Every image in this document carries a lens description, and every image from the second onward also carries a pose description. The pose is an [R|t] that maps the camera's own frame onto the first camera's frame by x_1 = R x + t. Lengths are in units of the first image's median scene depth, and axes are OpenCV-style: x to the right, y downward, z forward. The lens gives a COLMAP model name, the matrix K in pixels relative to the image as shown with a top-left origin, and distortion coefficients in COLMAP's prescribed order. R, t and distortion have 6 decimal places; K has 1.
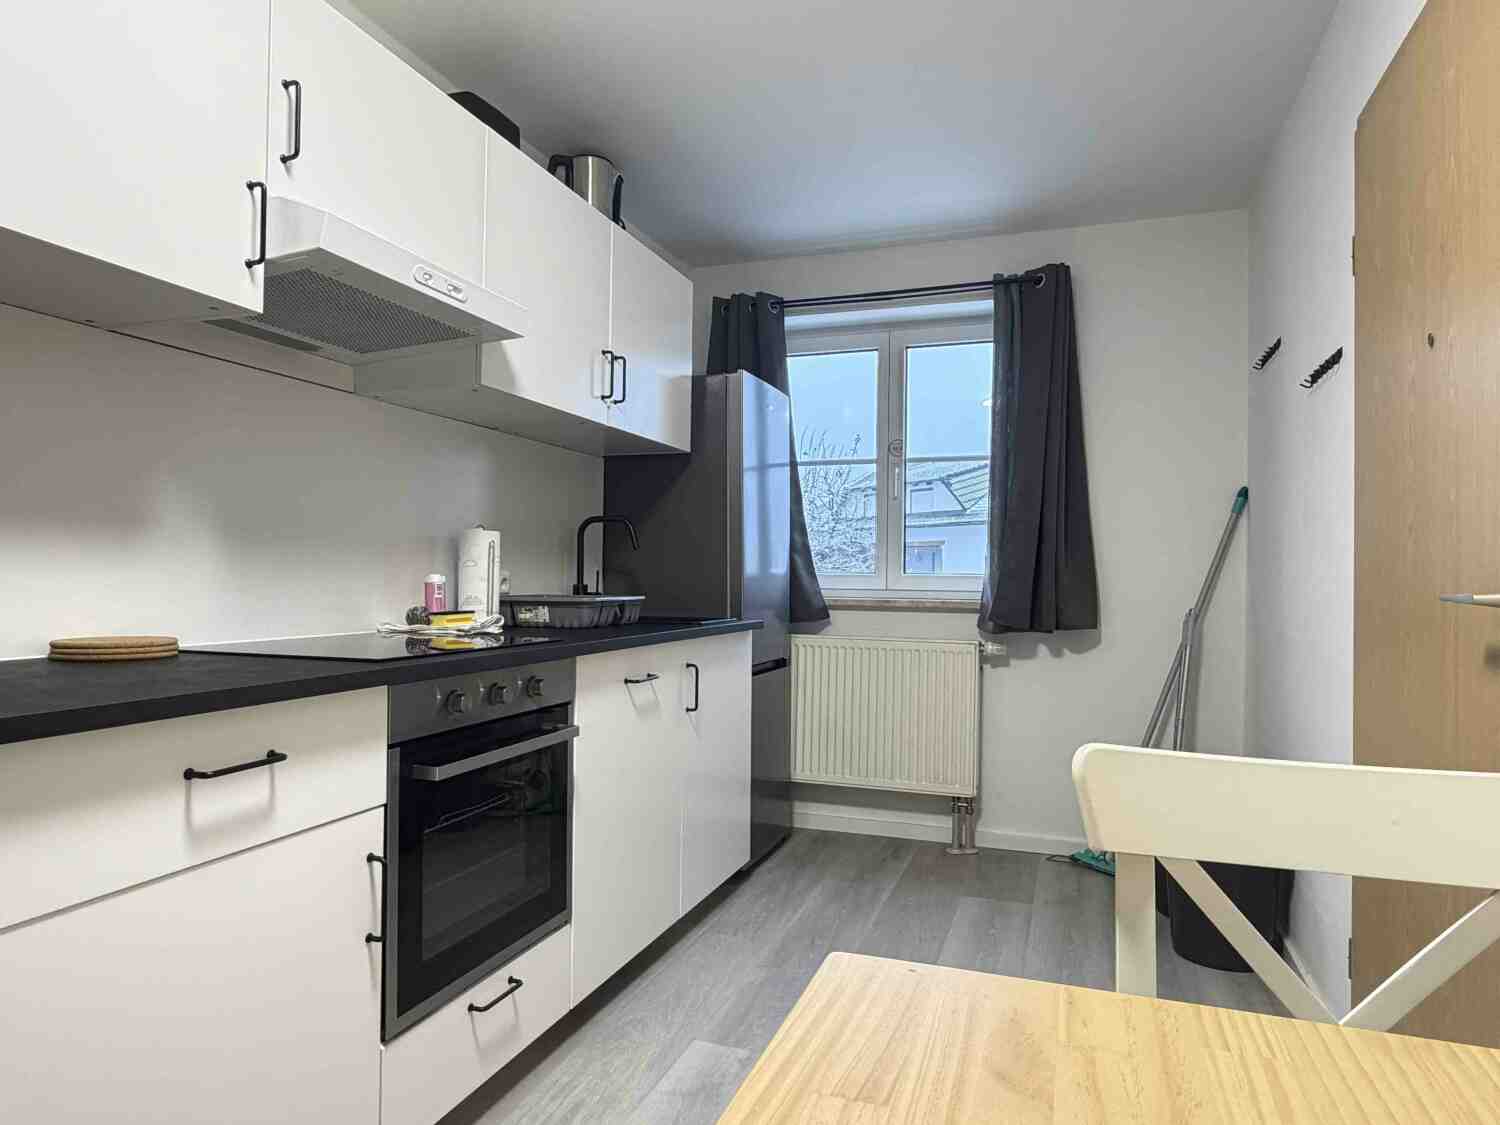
lens RADIAL K [[937.6, 0, 750.0], [0, 937.6, 562.5], [0, 0, 1]] dist [-0.000813, -0.000152]
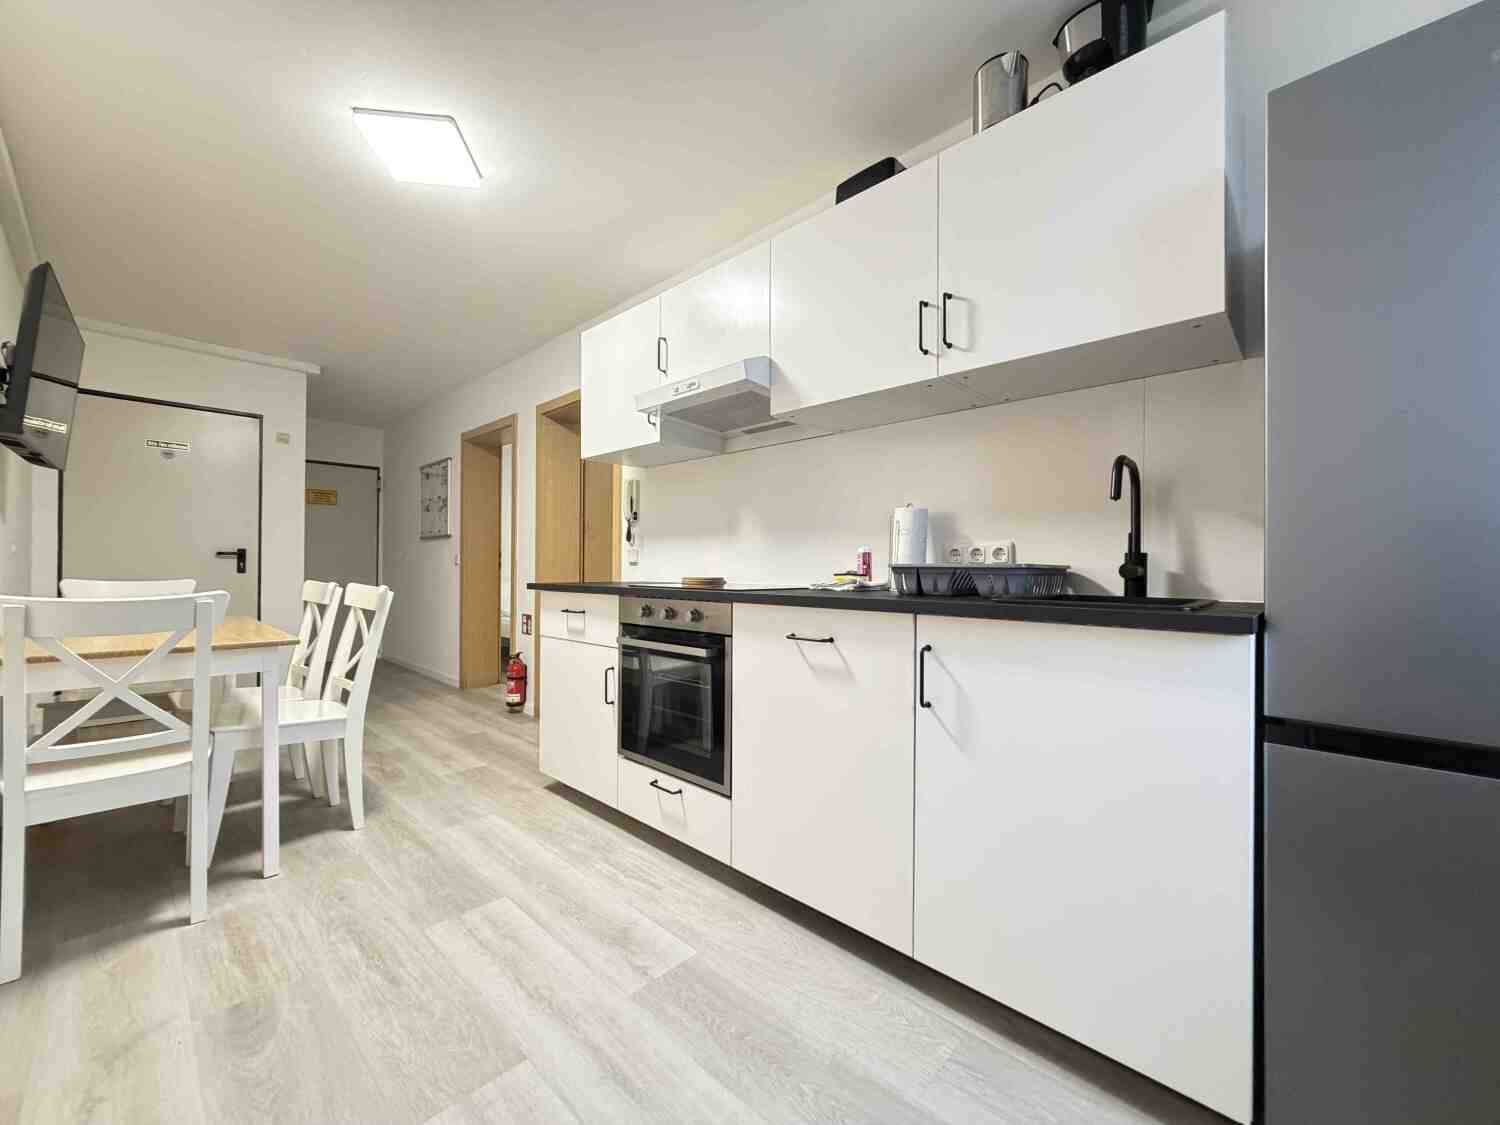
lens RADIAL K [[599.5, 0, 747.8], [0, 599.5, 558.7], [0, 0, 1]] dist [-0.000516, 0.000266]
pose [[-0.416114, -0.025686, -0.908950, 0.686210], [0.002986, 0.999557, -0.029613, 0.071409], [0.909308, -0.015036, -0.415853, 1.606920]]
